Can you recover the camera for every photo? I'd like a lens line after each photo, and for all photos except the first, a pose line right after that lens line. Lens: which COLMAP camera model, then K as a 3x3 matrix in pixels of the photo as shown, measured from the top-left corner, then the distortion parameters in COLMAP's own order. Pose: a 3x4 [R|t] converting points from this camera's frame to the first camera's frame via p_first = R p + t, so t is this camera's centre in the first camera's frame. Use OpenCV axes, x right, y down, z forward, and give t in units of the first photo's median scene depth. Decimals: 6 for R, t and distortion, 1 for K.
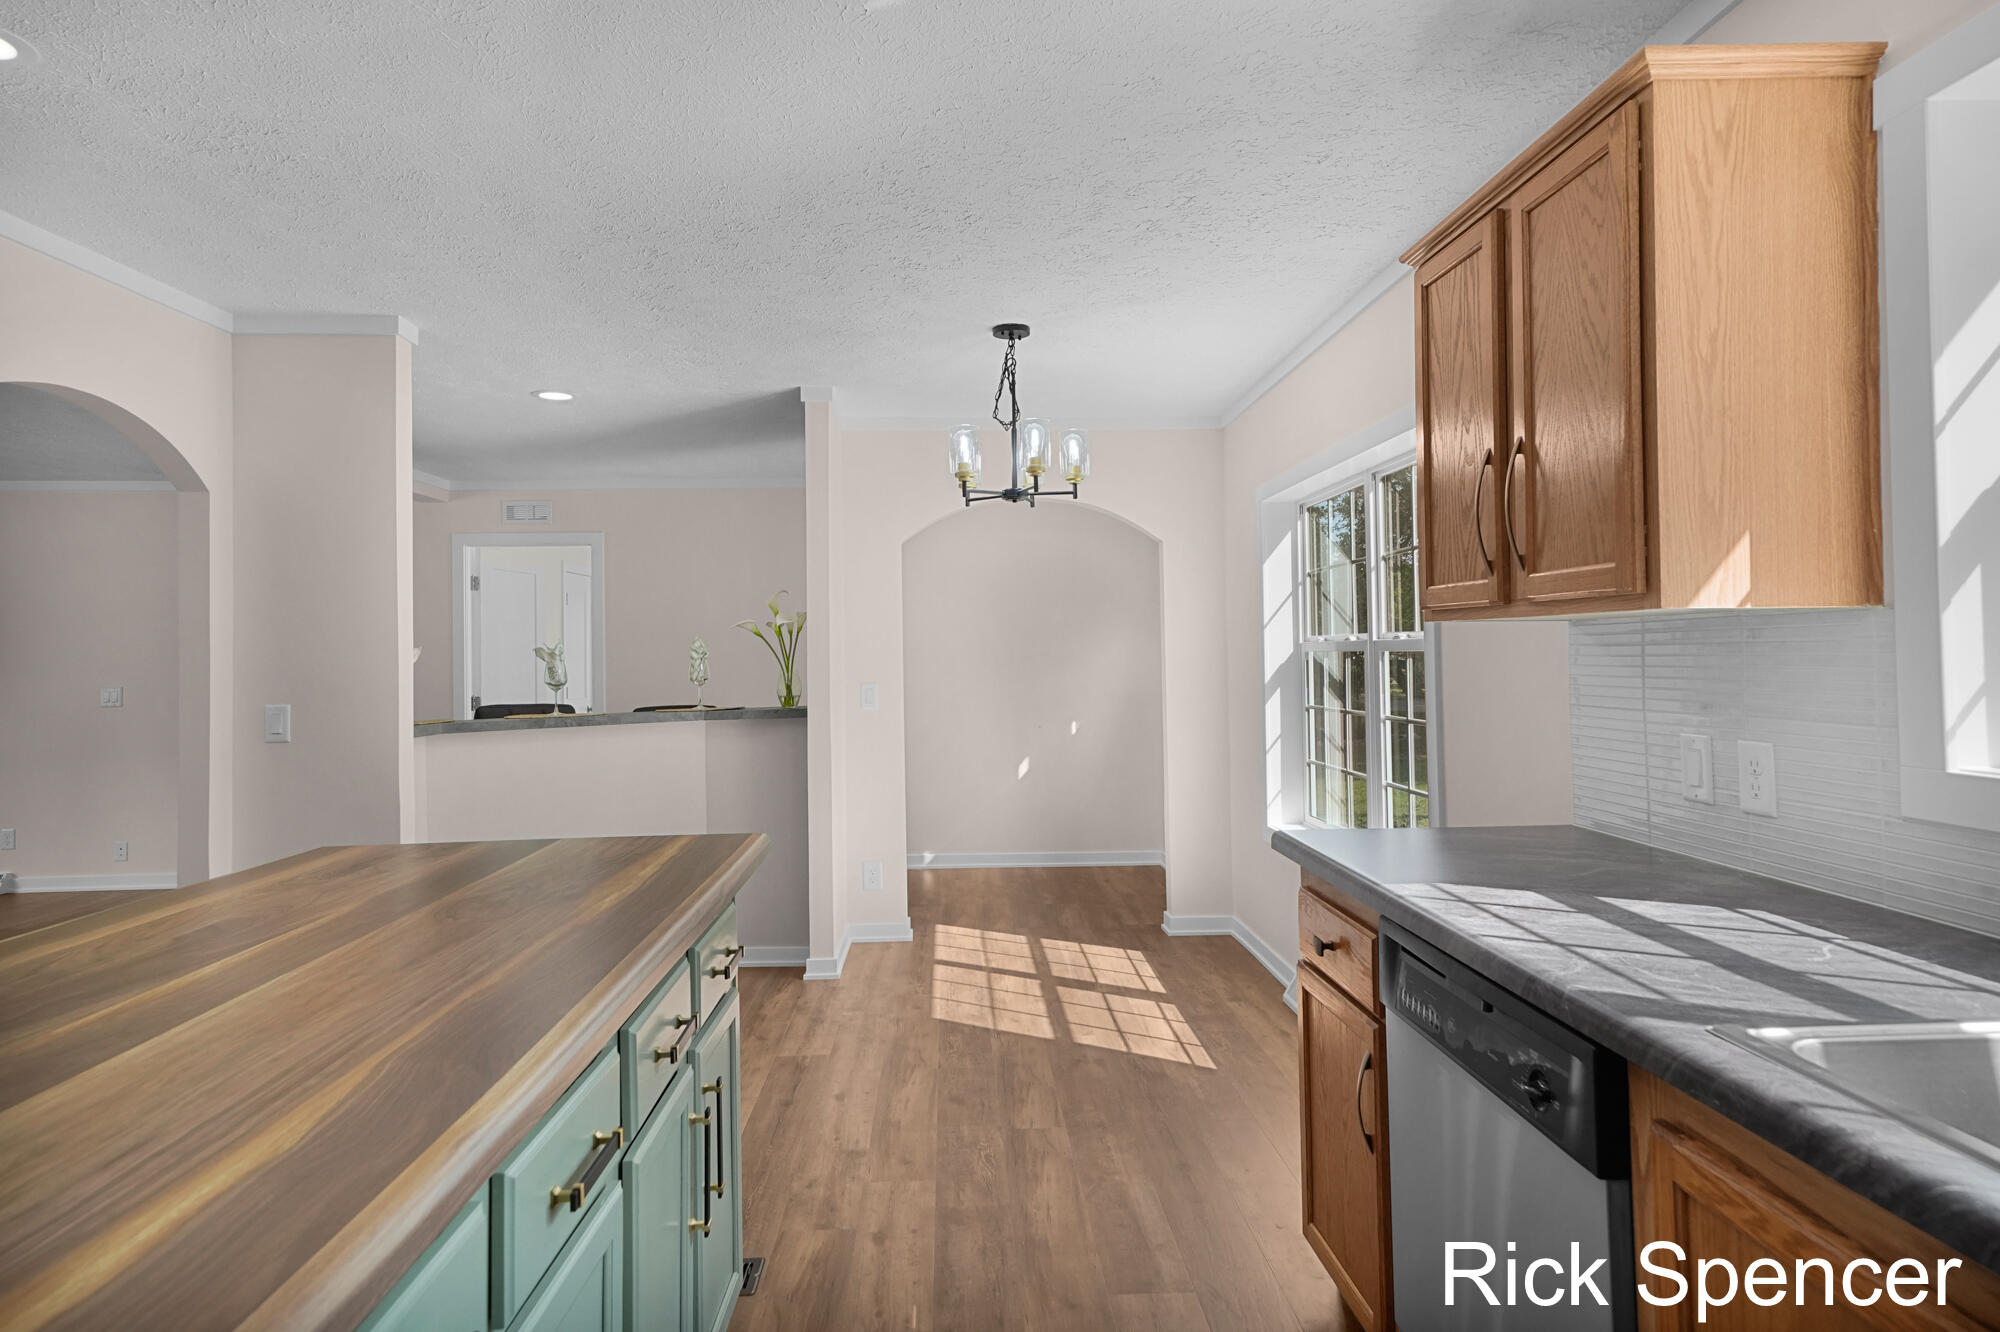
lens RADIAL K [[1084.1, 0, 1004.2], [0, 1084.1, 633.3], [0, 0, 1]] dist [0.020698, 0.000525]
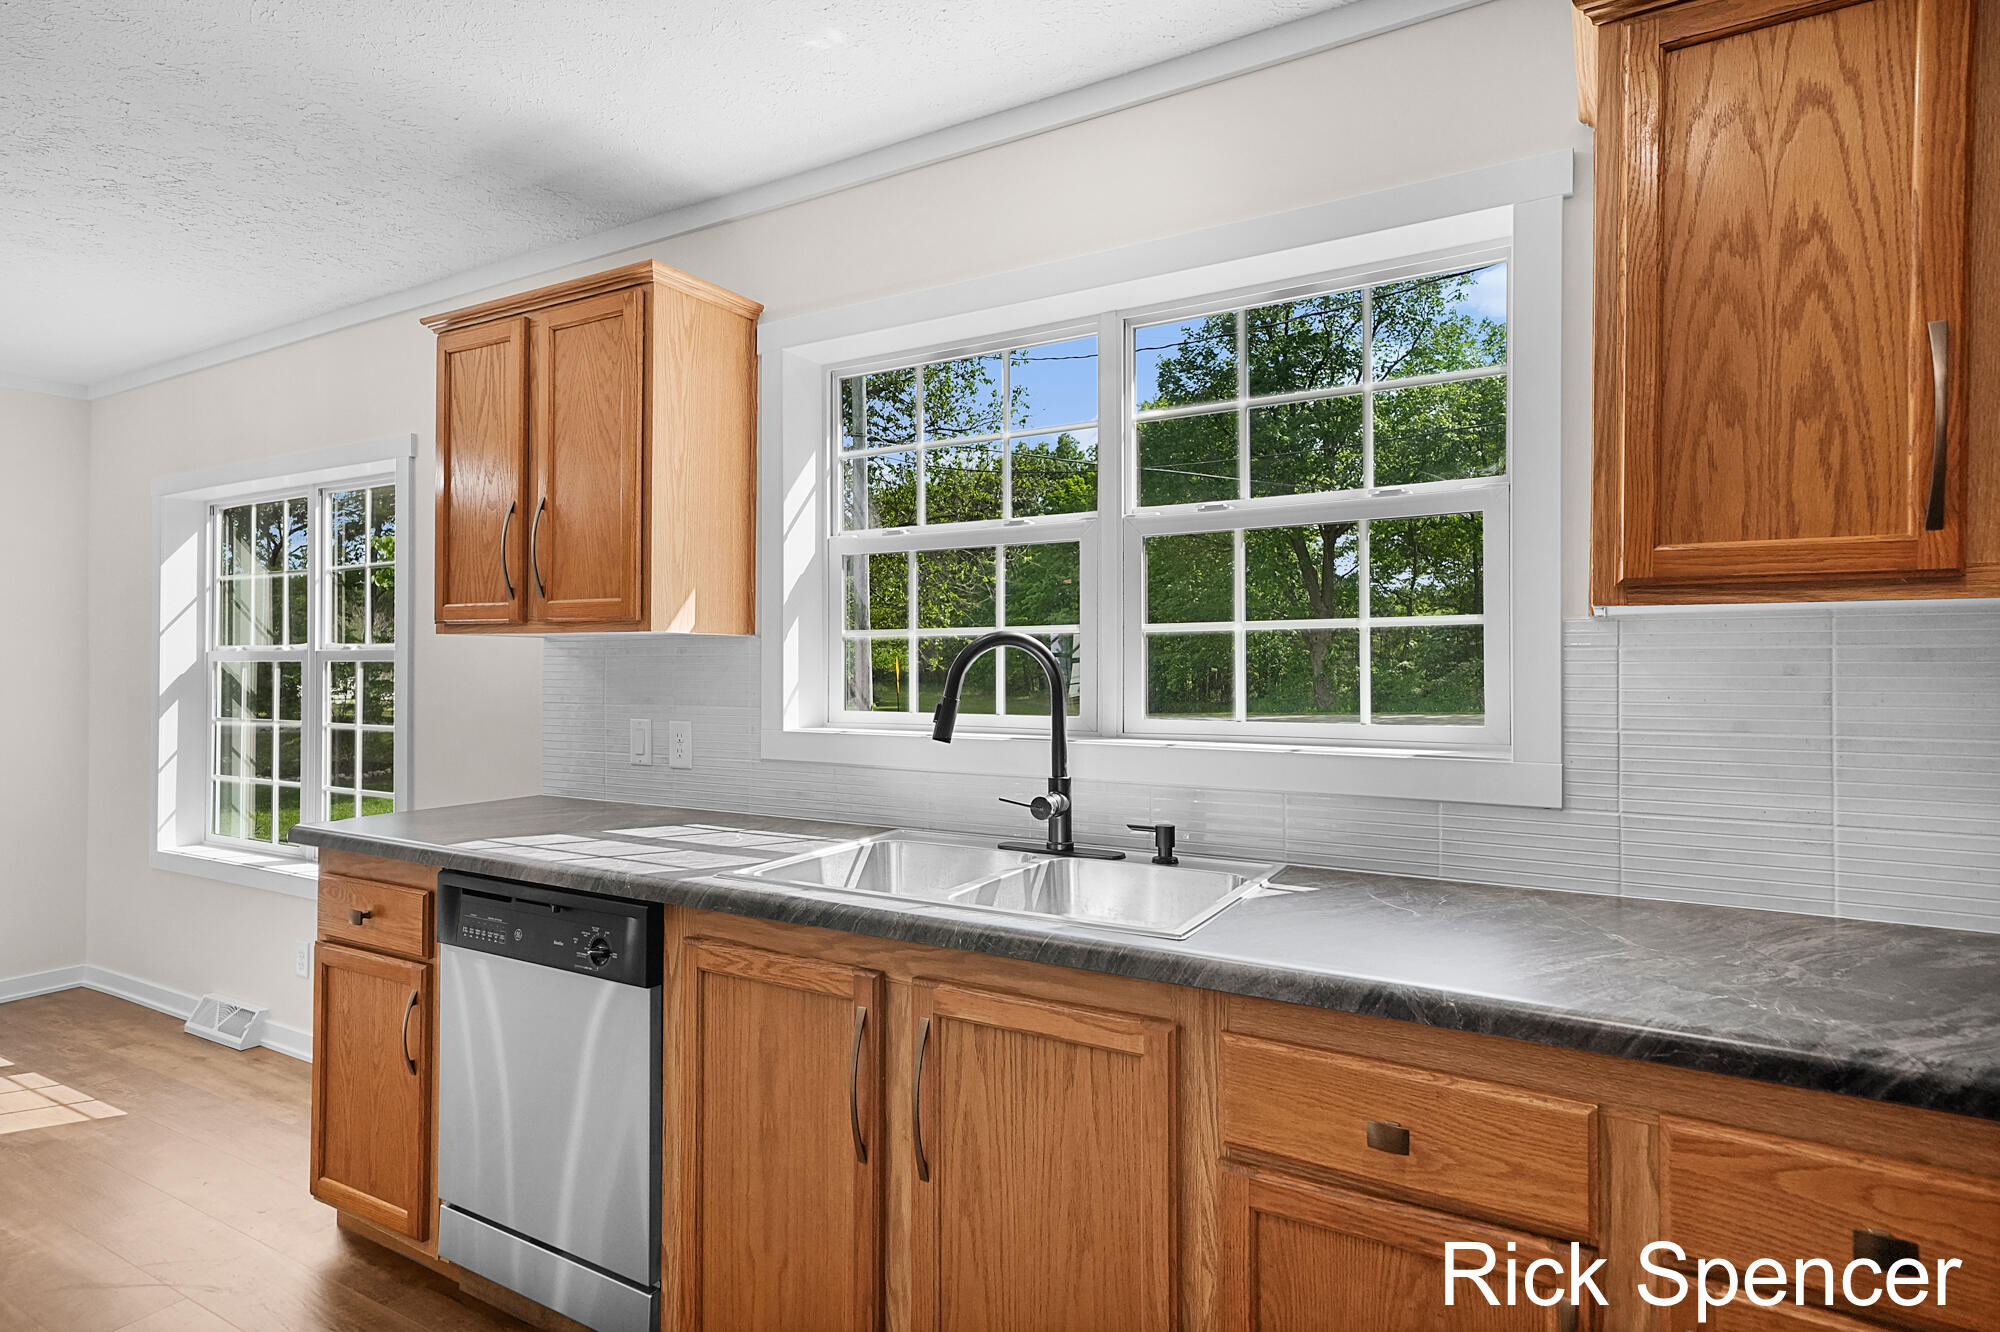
lens RADIAL K [[1020.0, 0, 989.7], [0, 1020.0, 665.8], [0, 0, 1]] dist [0.002266, 0.000385]
pose [[0.535467, 0.016156, 0.844402, -0.275351], [-0.025821, 0.999663, -0.002752, 0.013760], [-0.844161, -0.020330, 0.535704, -0.122937]]
